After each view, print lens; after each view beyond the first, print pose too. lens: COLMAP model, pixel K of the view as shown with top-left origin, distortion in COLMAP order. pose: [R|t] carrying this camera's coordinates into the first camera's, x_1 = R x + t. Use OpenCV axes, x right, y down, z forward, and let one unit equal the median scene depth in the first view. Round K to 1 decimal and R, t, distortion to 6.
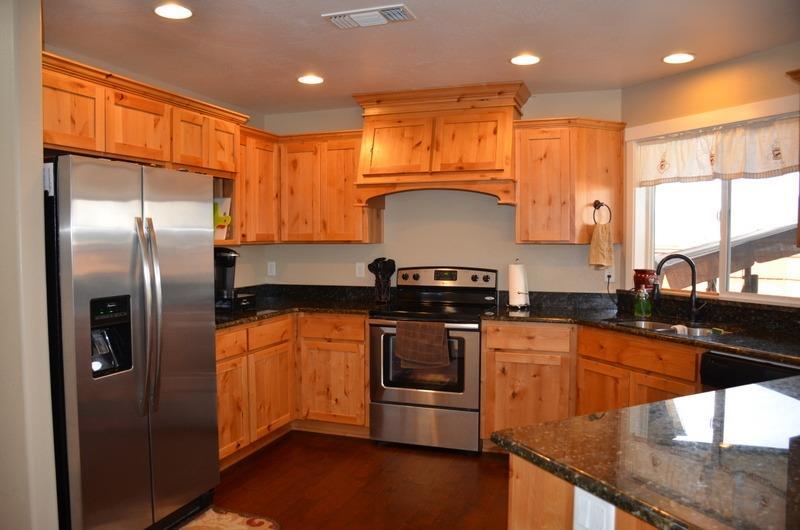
lens RADIAL K [[624.4, 0, 402.8], [0, 624.4, 263.3], [0, 0, 1]] dist [-0.146861, 0.090811]
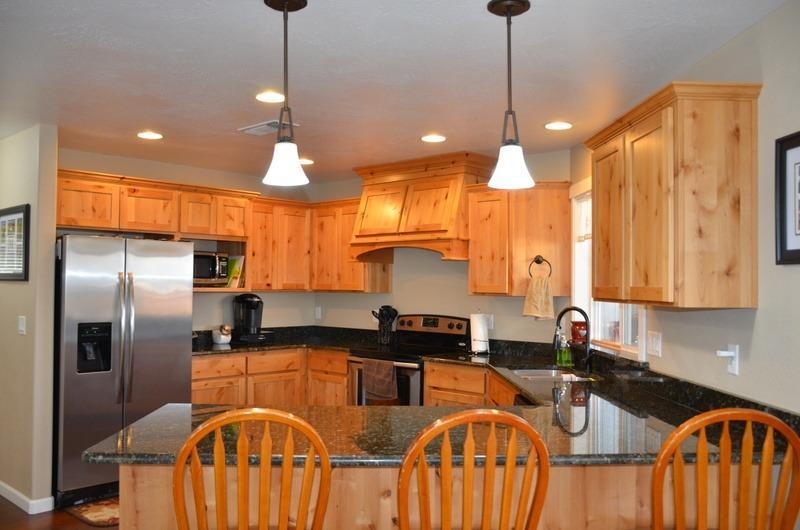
lens RADIAL K [[698.7, 0, 387.0], [0, 698.7, 269.0], [0, 0, 1]] dist [-0.038903, 0.009667]
pose [[0.911261, 0.002829, -0.411819, 0.573933], [-0.029793, 0.997809, -0.059073, -0.000089], [0.410750, 0.066100, 0.909349, -0.205952]]
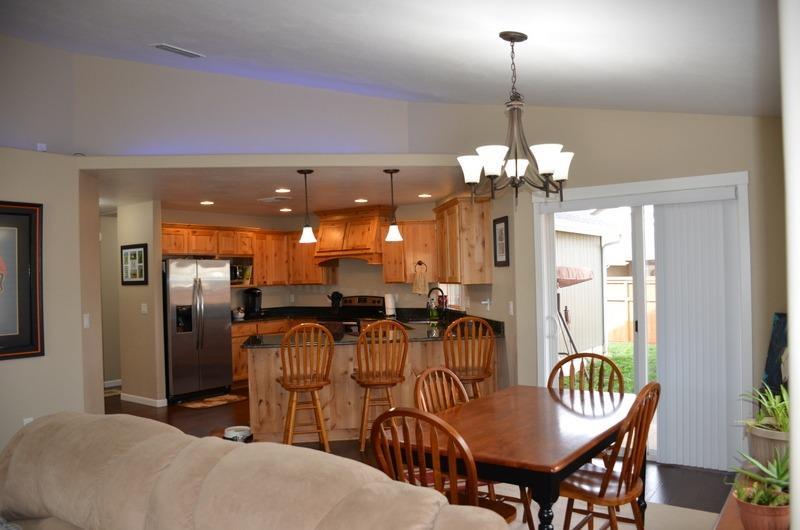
lens RADIAL K [[624.4, 0, 397.3], [0, 624.4, 262.1], [0, 0, 1]] dist [-0.146861, 0.090811]
pose [[0.956142, -0.029945, -0.291369, 0.829464], [0.012305, 0.997989, -0.062186, 0.025197], [0.292645, 0.055874, 0.954587, -0.931491]]
